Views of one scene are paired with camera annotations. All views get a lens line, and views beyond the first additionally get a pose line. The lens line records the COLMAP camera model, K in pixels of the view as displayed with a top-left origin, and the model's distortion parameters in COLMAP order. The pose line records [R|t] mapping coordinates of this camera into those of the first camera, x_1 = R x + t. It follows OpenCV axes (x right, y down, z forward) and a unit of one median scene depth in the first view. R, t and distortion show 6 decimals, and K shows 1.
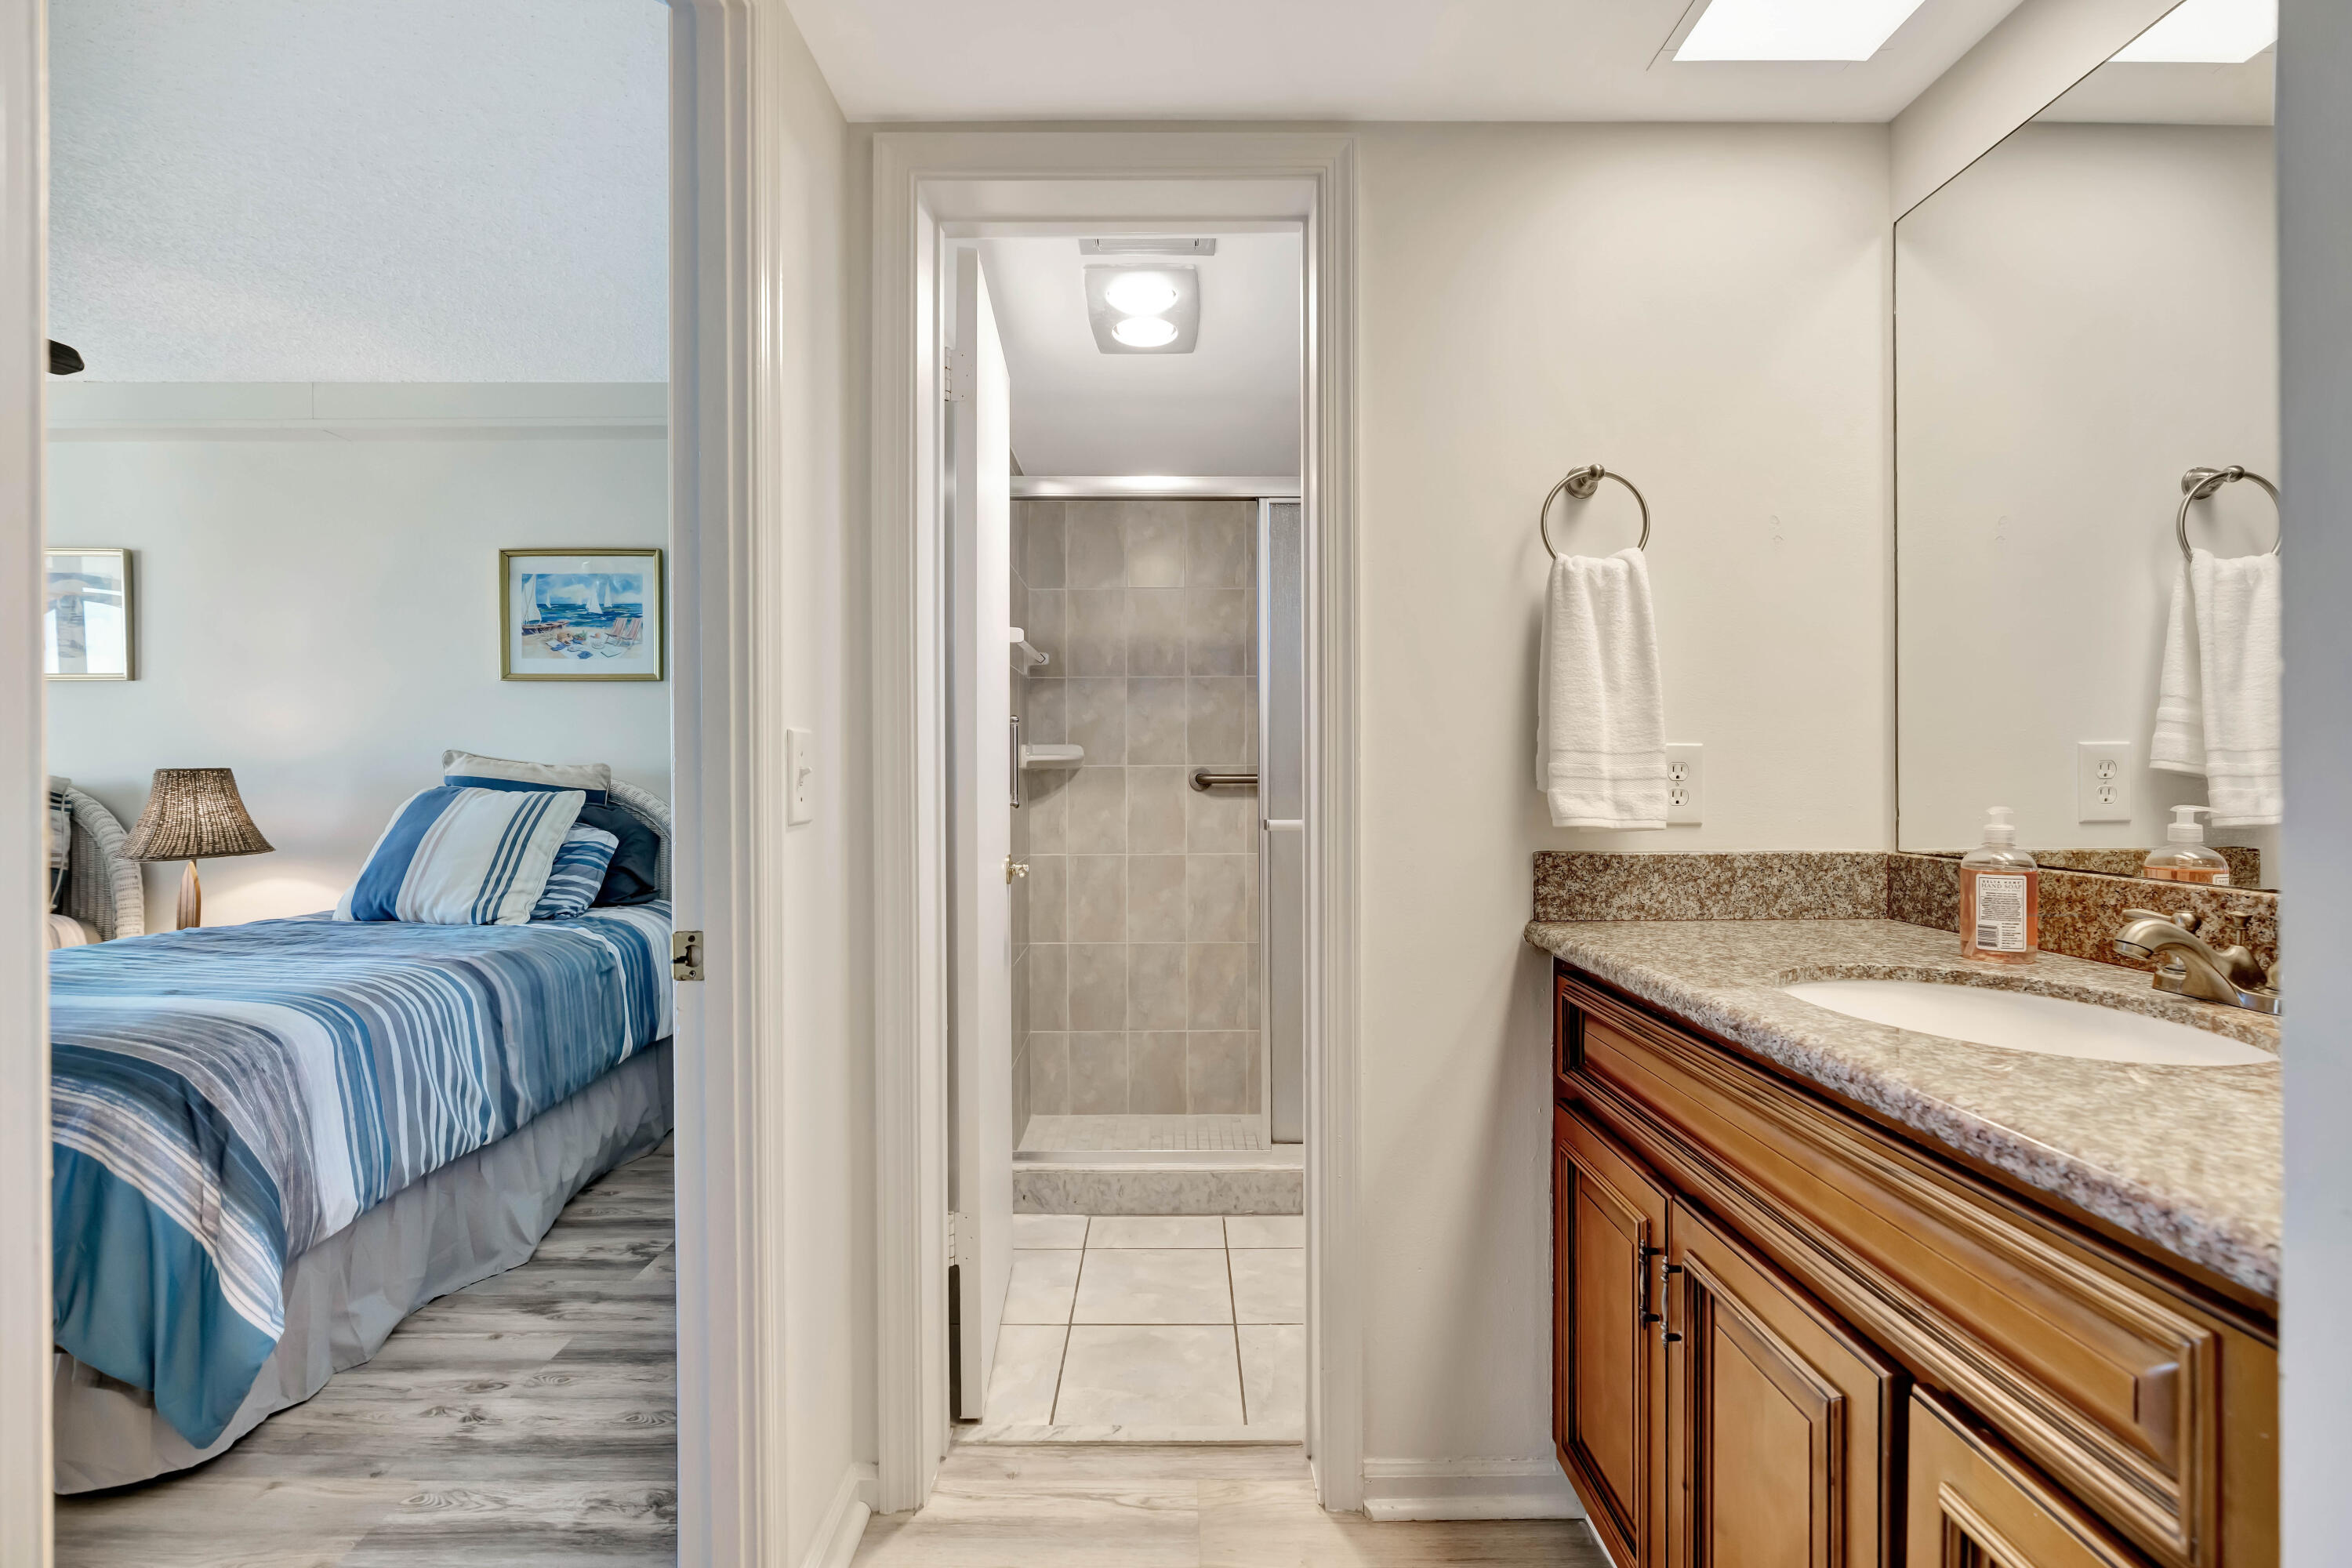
lens RADIAL K [[1080.9, 0, 1208.7], [0, 1080.9, 772.7], [0, 0, 1]] dist [-0.012350, 0.005637]
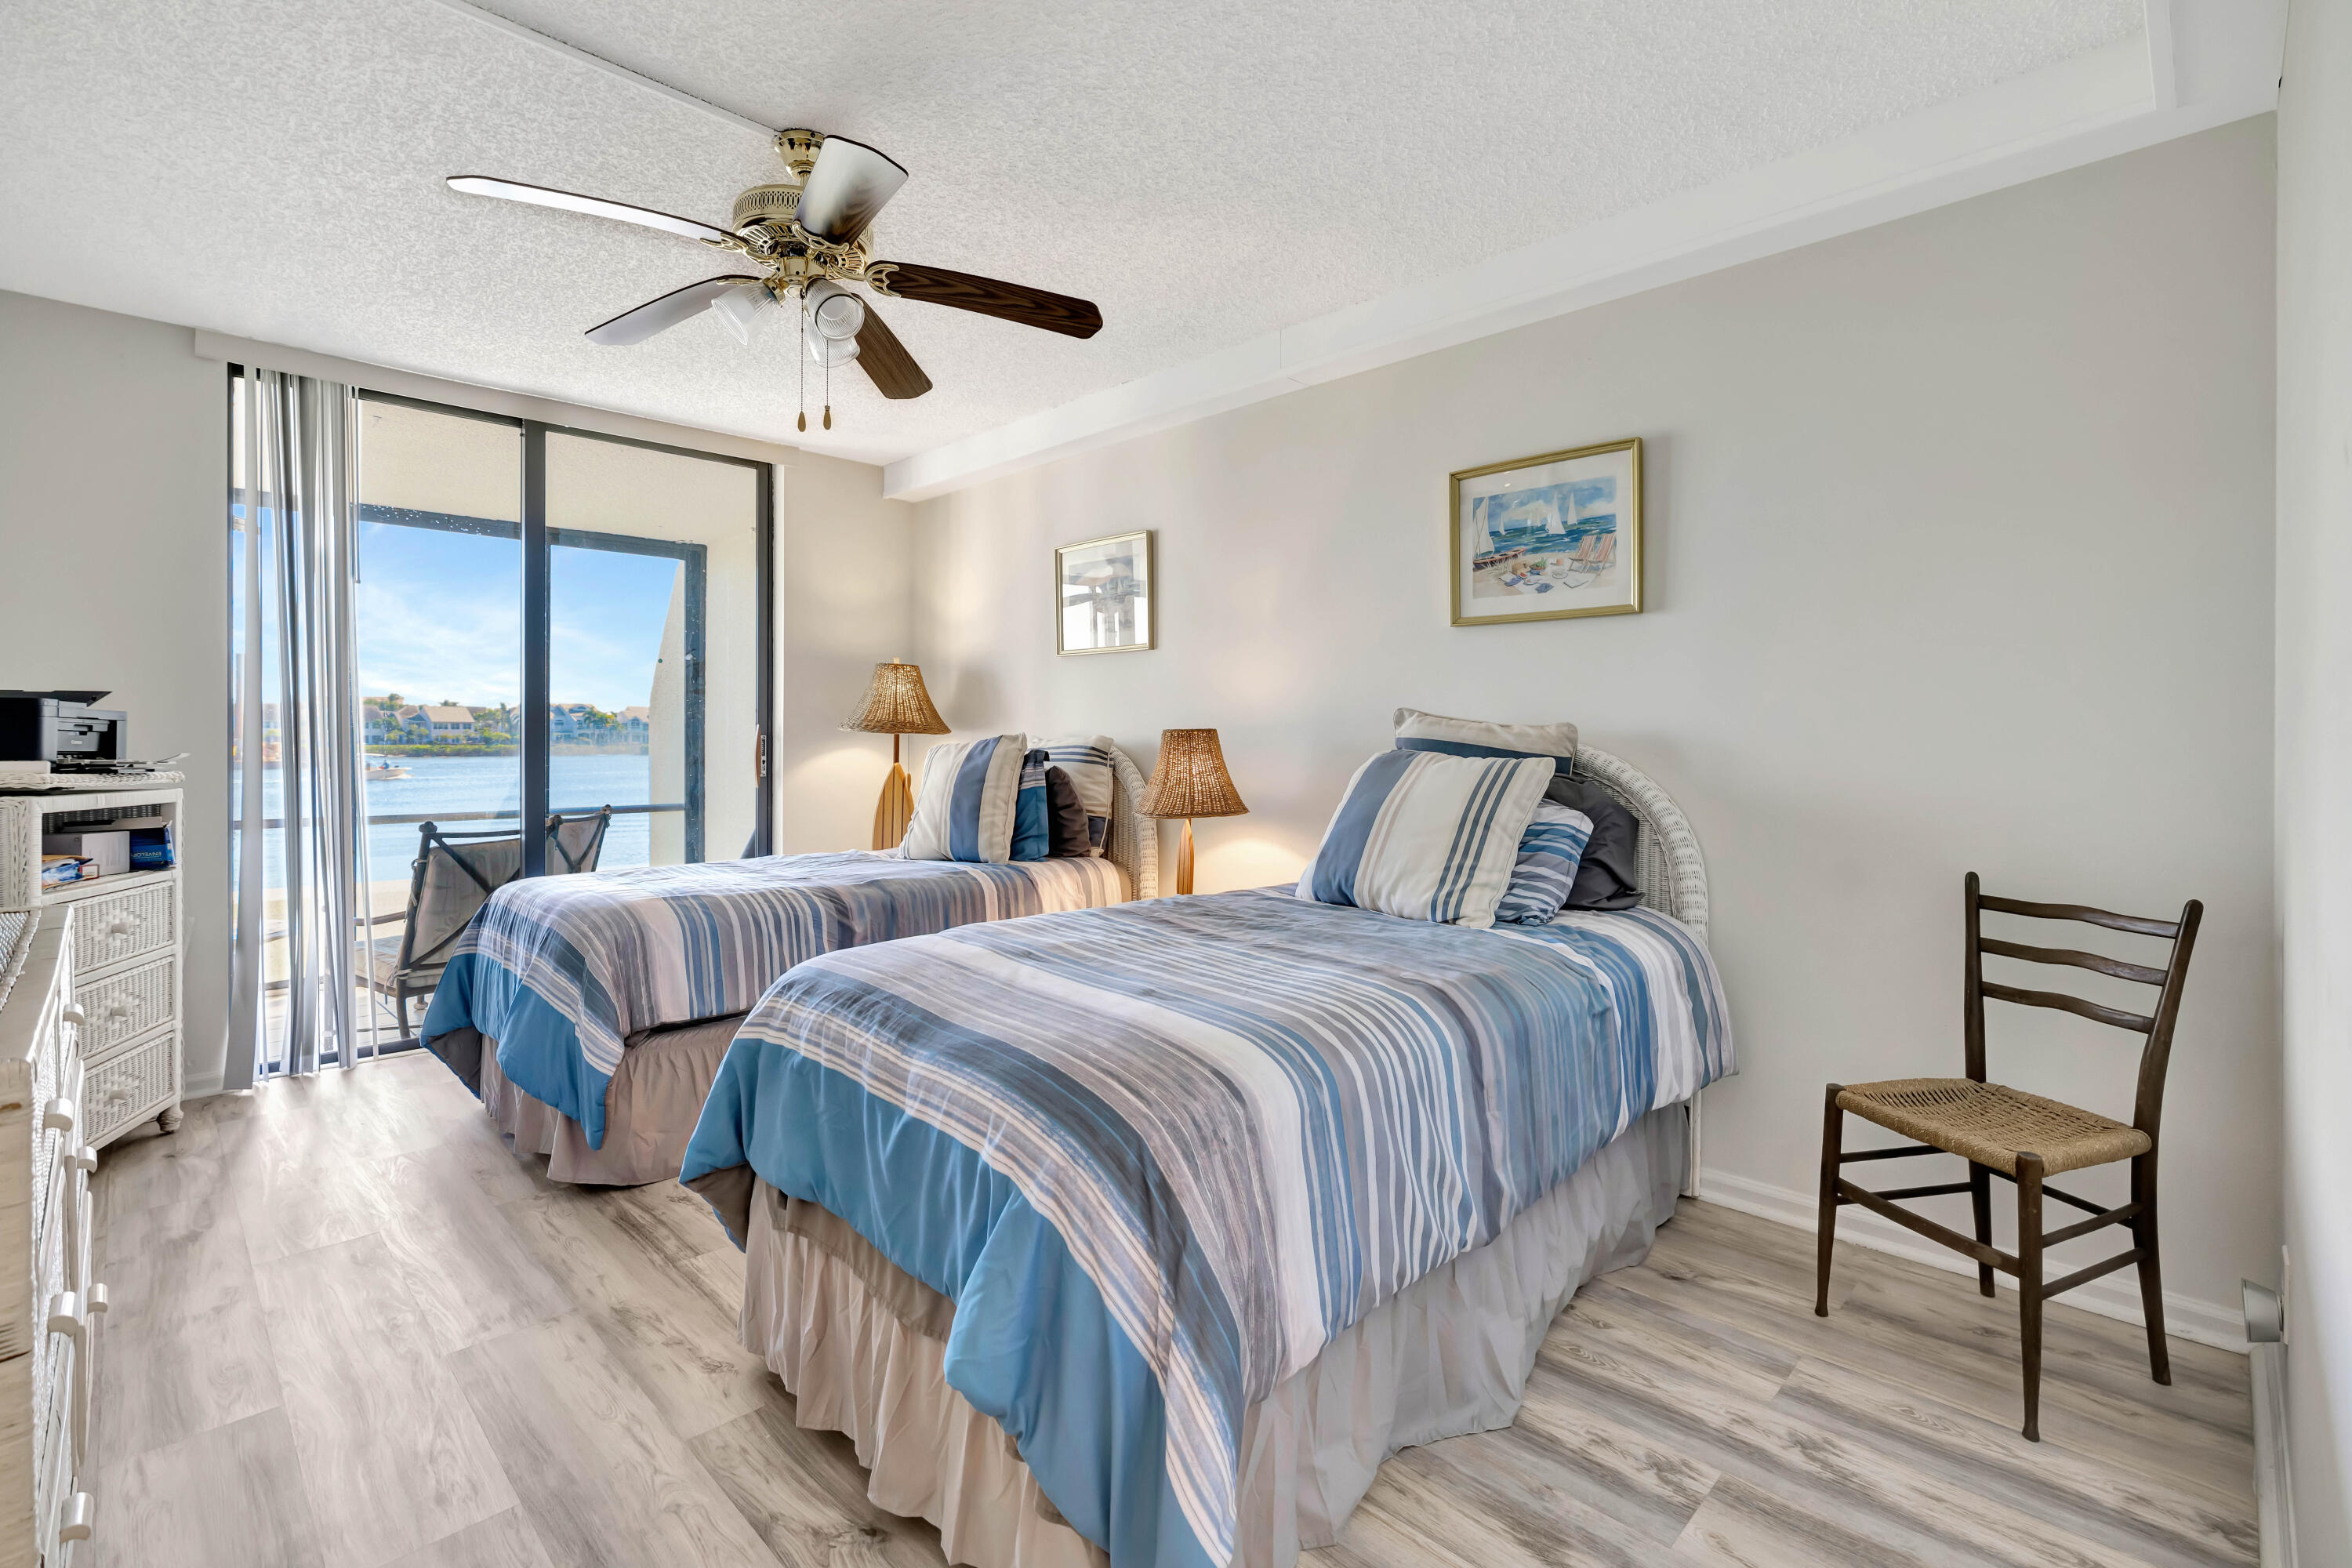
lens RADIAL K [[1080.9, 0, 1161.1], [0, 1080.9, 727.7], [0, 0, 1]] dist [-0.012350, 0.005637]
pose [[0.693854, -0.000998, -0.720115, -0.355721], [-0.005341, 0.999964, -0.006532, 0.002785], [0.720096, 0.008378, 0.693824, 0.426307]]
